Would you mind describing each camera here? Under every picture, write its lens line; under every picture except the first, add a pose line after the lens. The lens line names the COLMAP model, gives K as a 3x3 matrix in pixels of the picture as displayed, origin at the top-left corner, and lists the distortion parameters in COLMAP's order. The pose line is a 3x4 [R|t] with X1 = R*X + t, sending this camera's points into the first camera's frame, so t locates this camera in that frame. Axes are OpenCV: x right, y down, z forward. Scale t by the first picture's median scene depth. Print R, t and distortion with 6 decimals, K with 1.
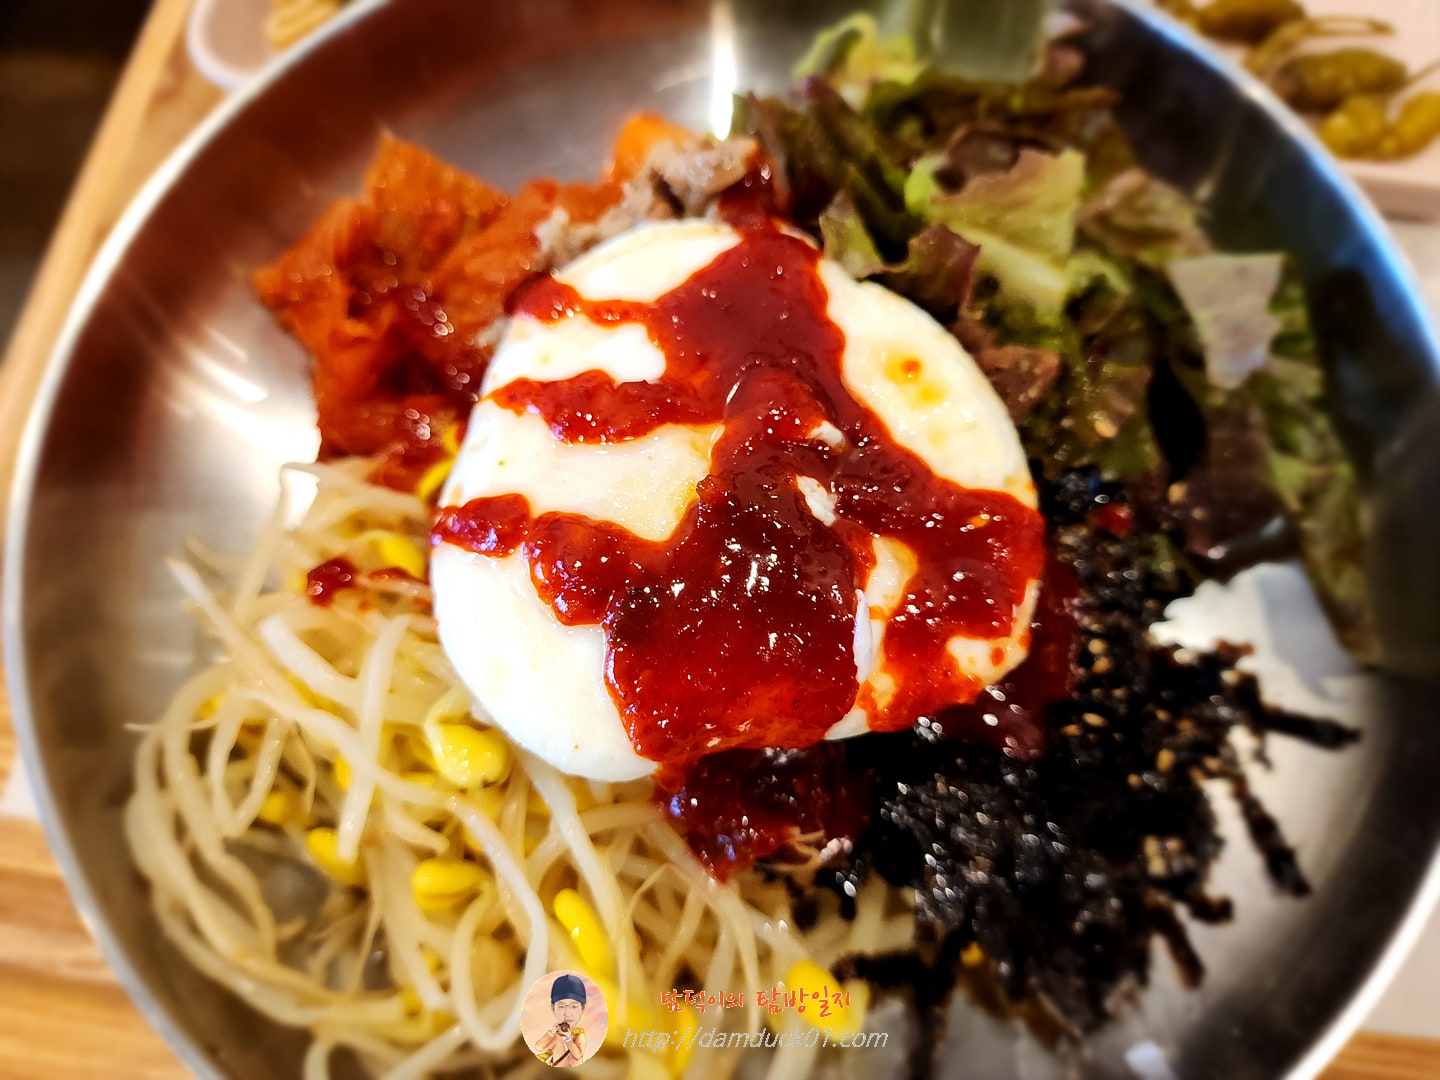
lens RADIAL K [[1040.5, 0, 720.0], [0, 1040.5, 540.0], [0, 0, 1]] dist [-0.074150, 0.000319]
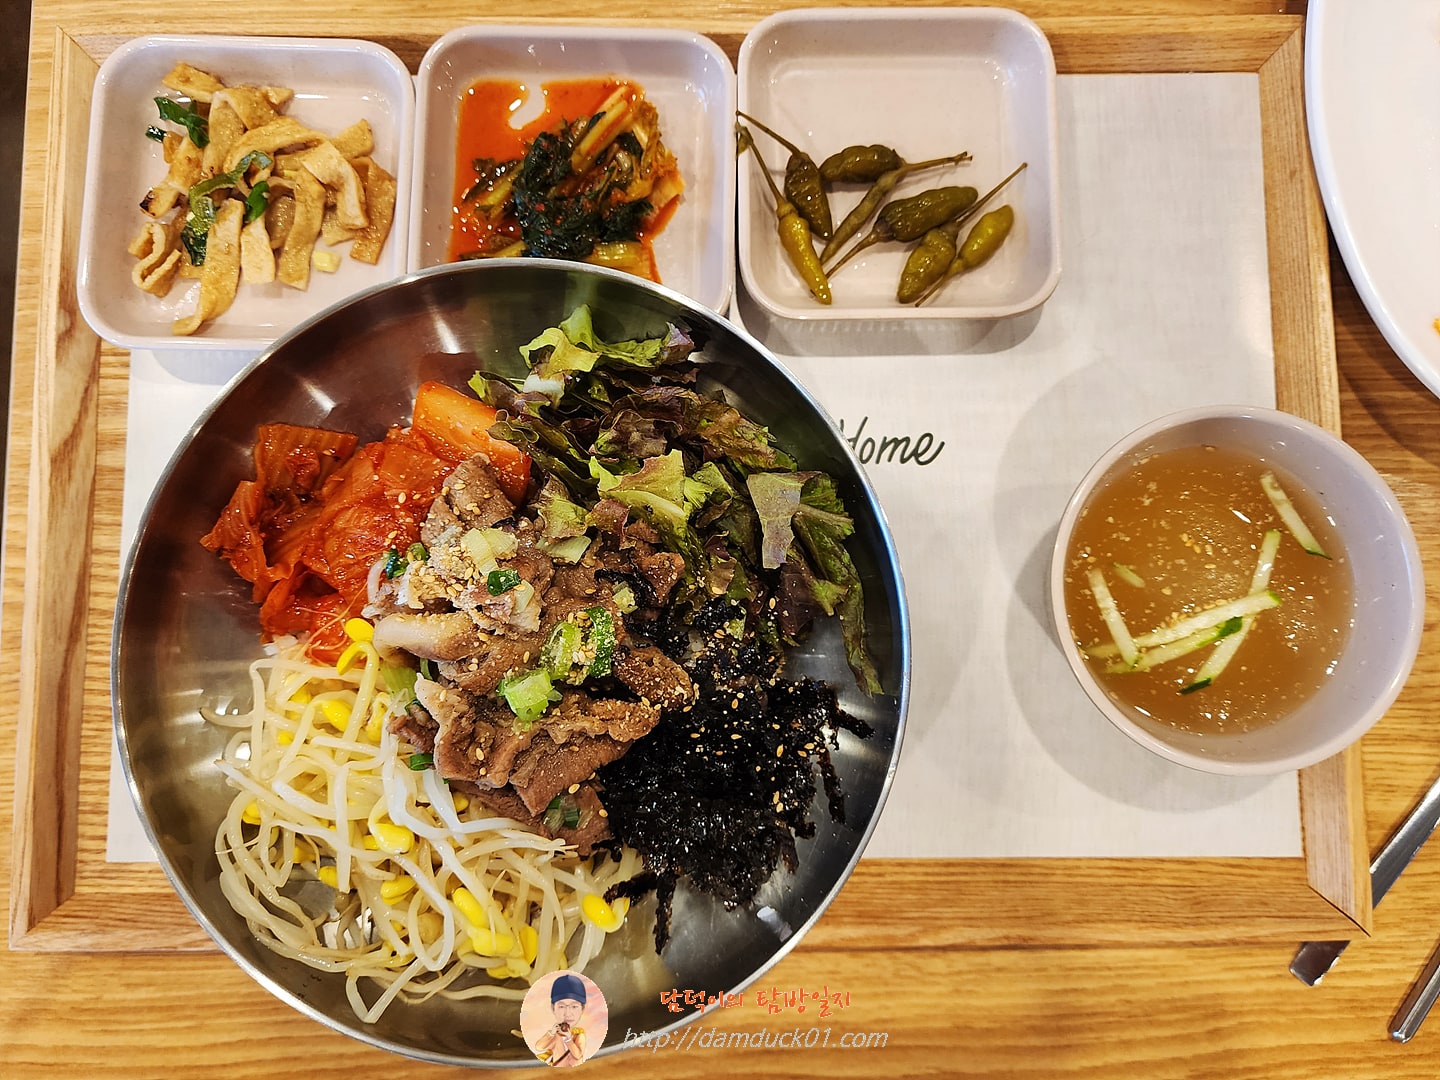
lens RADIAL K [[998.2, 0, 720.0], [0, 998.2, 540.0], [0, 0, 1]] dist [-0.006639, -0.149165]
pose [[0.985218, -0.147120, 0.087755, 0.242878], [0.128460, 0.973404, 0.189691, -0.535807], [-0.113328, -0.175614, 0.977914, -0.709593]]
